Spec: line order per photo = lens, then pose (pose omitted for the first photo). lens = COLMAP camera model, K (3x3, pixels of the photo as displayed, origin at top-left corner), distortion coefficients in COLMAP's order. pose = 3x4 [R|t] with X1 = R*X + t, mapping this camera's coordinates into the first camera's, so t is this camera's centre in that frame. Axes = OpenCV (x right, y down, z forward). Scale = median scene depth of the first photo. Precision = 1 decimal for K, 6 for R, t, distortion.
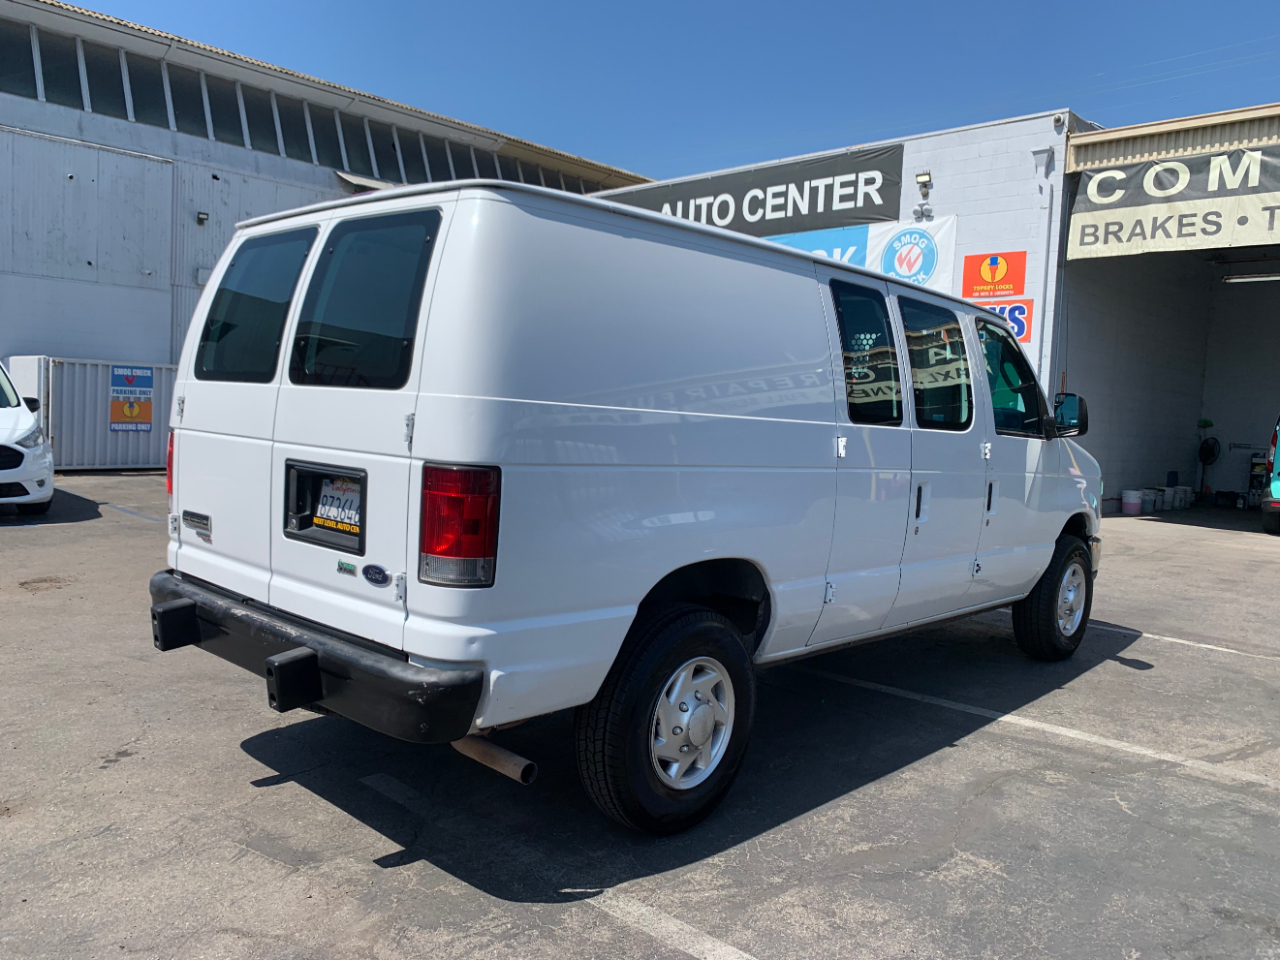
lens RADIAL K [[985.4, 0, 642.5], [0, 985.4, 474.2], [0, 0, 1]] dist [0.001099, 0.001061]
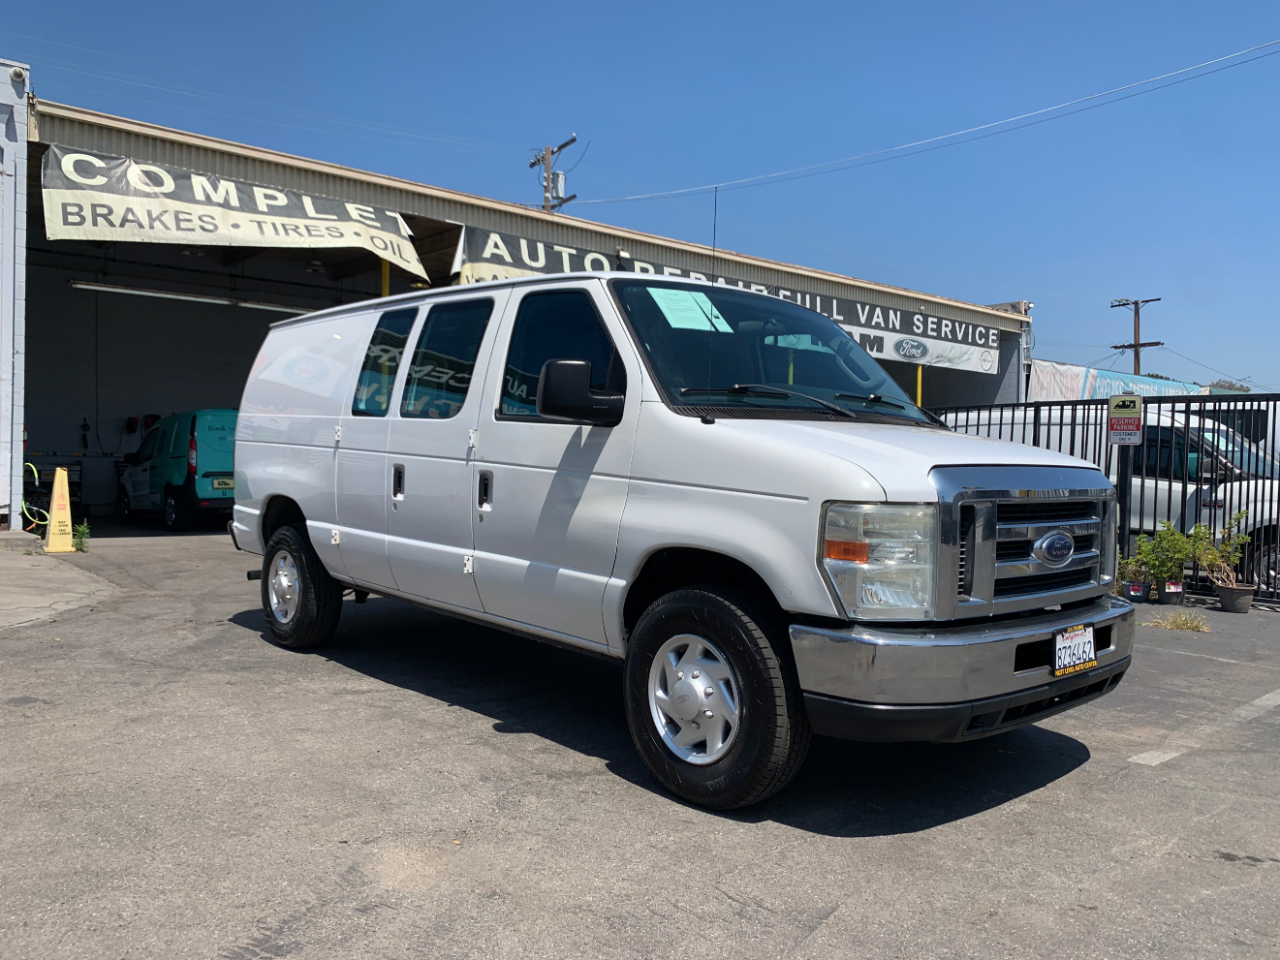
lens RADIAL K [[985.1, 0, 641.4], [0, 985.1, 480.3], [0, 0, 1]] dist [0.005402, -0.007824]
pose [[0.093662, -0.057746, 0.993928, -0.389894], [0.054071, 0.997138, 0.052837, -0.026293], [-0.994135, 0.048794, 0.096517, 0.398533]]
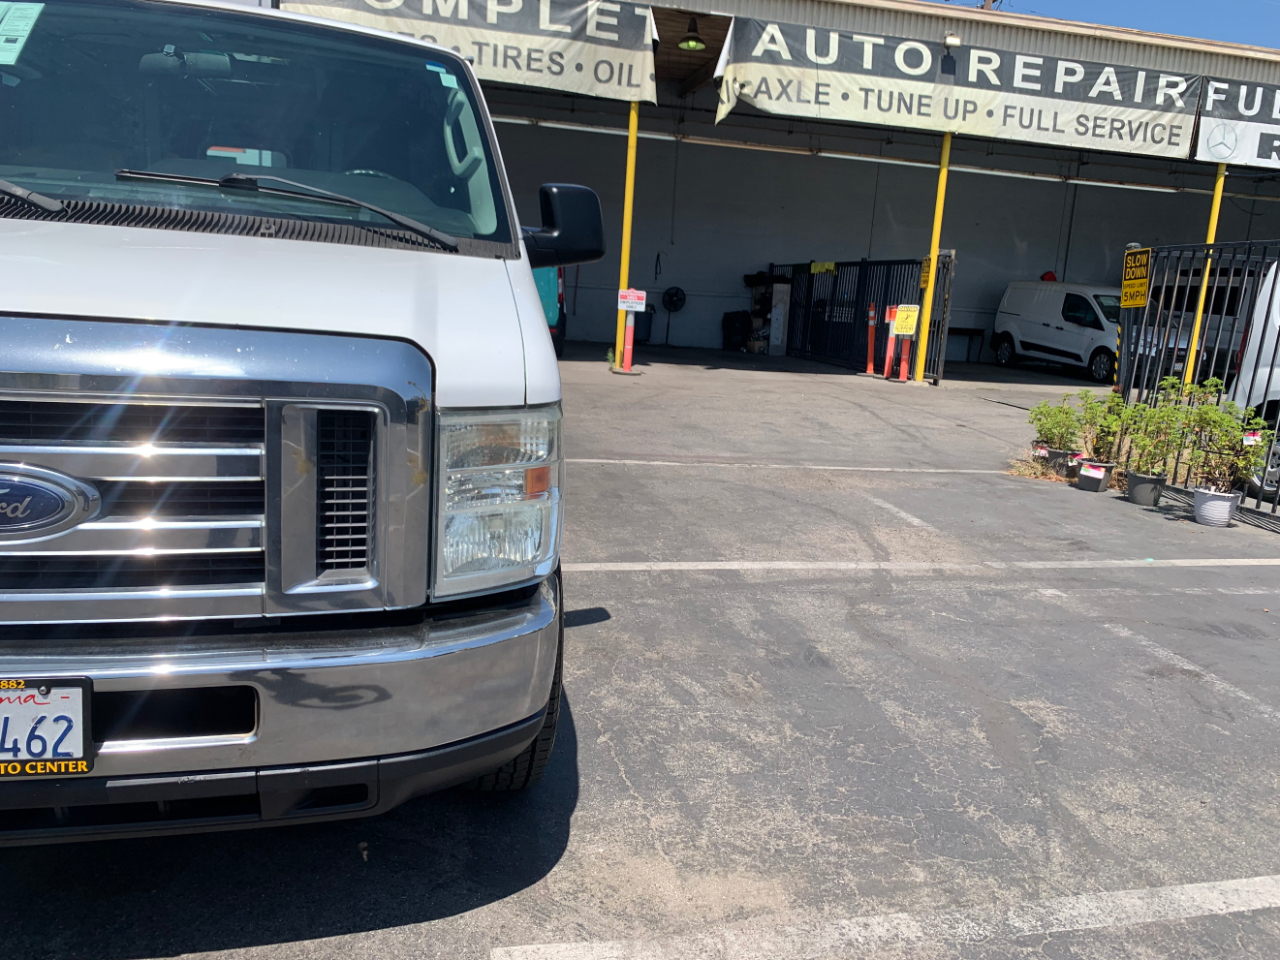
lens RADIAL K [[975.9, 0, 640.0], [0, 975.9, 480.0], [0, 0, 1]] dist [0.010625, -0.005449]
pose [[0.569183, -0.167203, 0.805030, -0.168643], [0.011103, 0.980578, 0.195813, -0.012595], [-0.822136, -0.102516, 0.559985, 0.188174]]
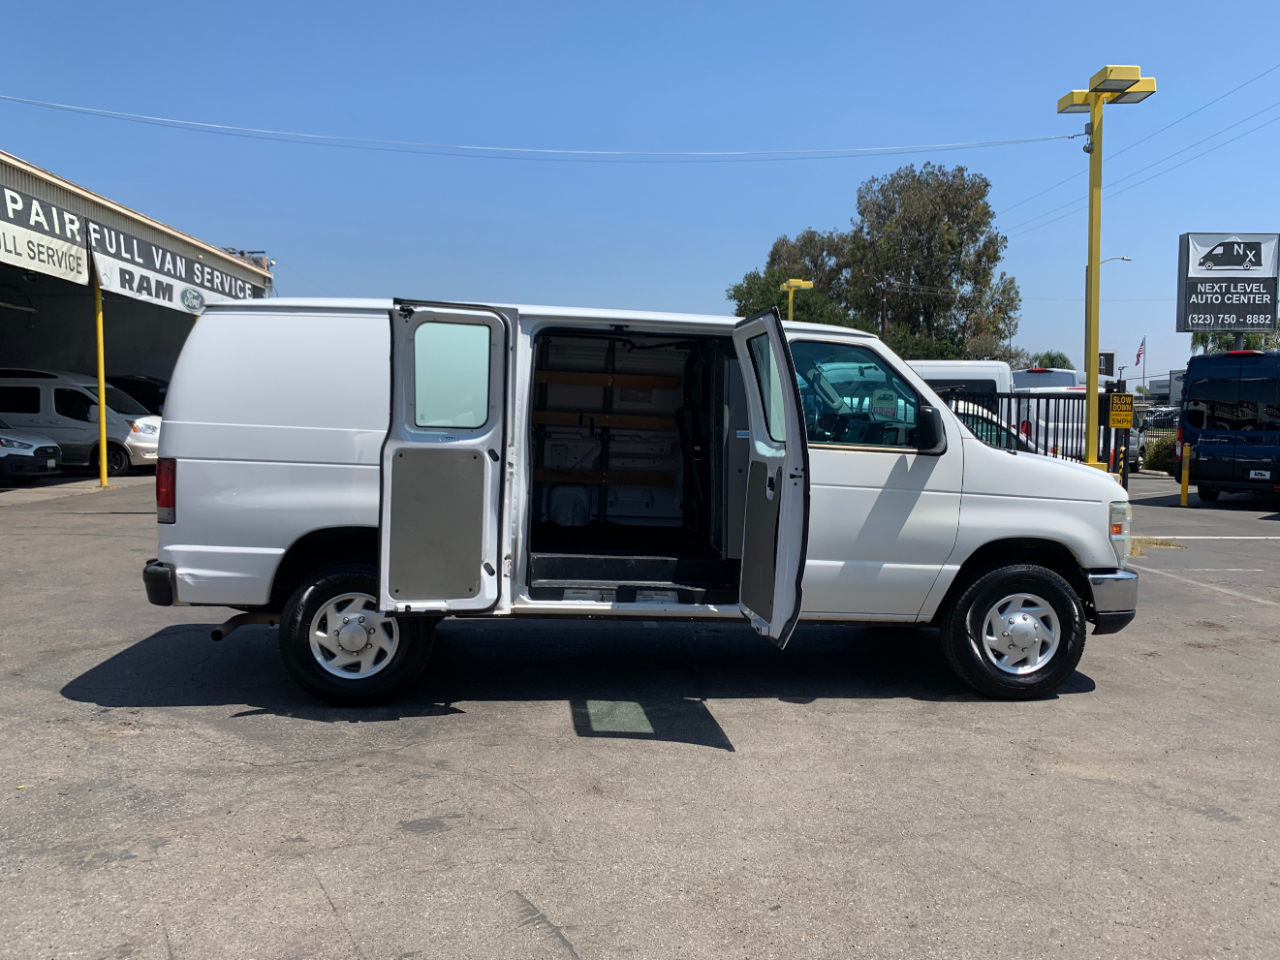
lens RADIAL K [[985.1, 0, 641.4], [0, 985.1, 480.3], [0, 0, 1]] dist [0.005402, -0.007824]
pose [[-0.738568, -0.094939, 0.667461, -0.283166], [0.003126, 0.989542, 0.144211, -0.074923], [-0.674172, 0.108597, -0.730547, 0.804117]]
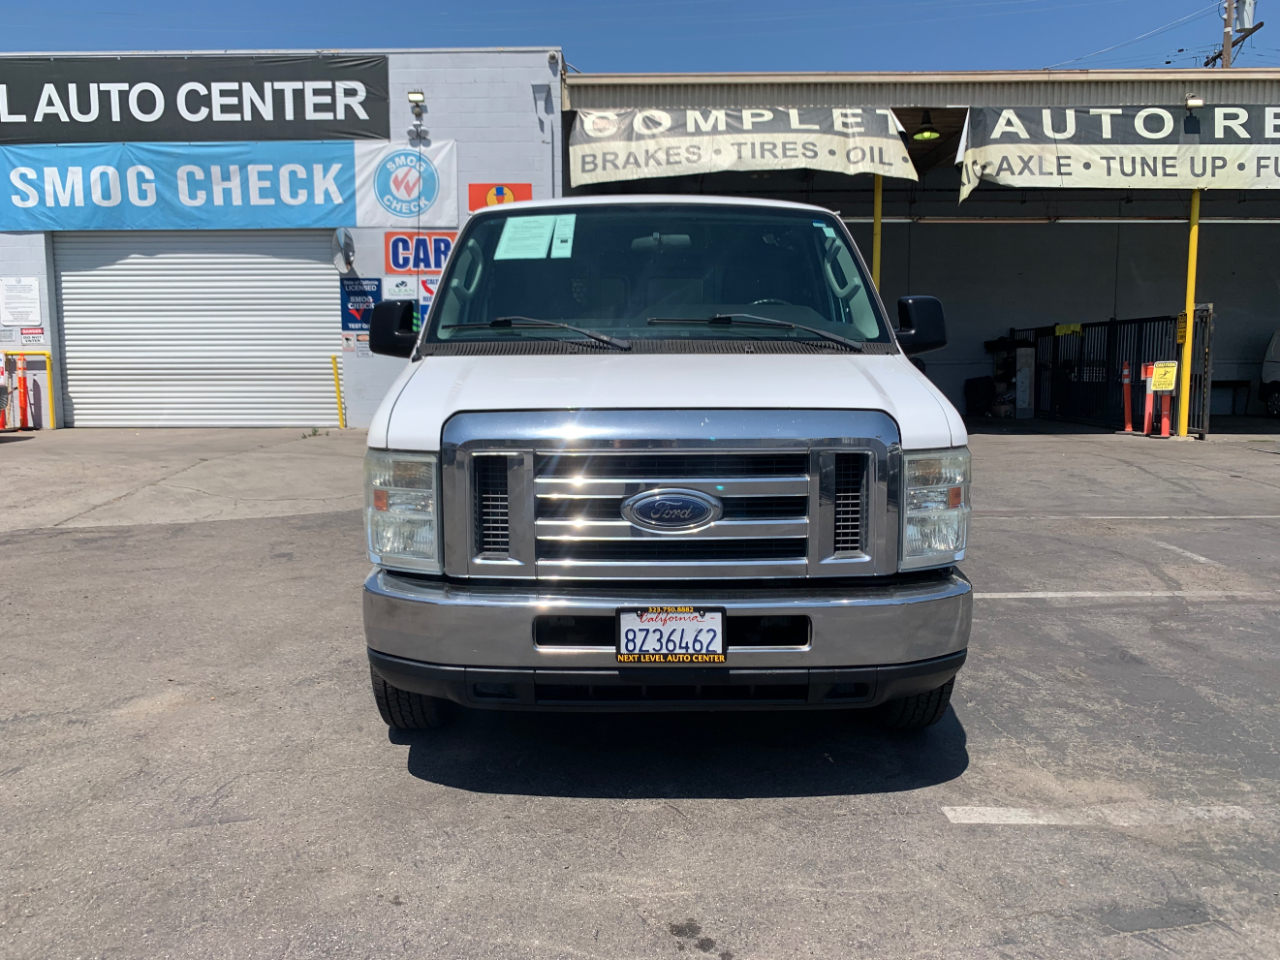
lens RADIAL K [[985.1, 0, 641.4], [0, 985.1, 480.3], [0, 0, 1]] dist [0.005402, -0.007824]
pose [[0.727673, -0.130709, 0.673355, -0.266133], [0.081569, 0.991200, 0.104259, -0.017487], [-0.681057, -0.020941, 0.731931, 0.165280]]
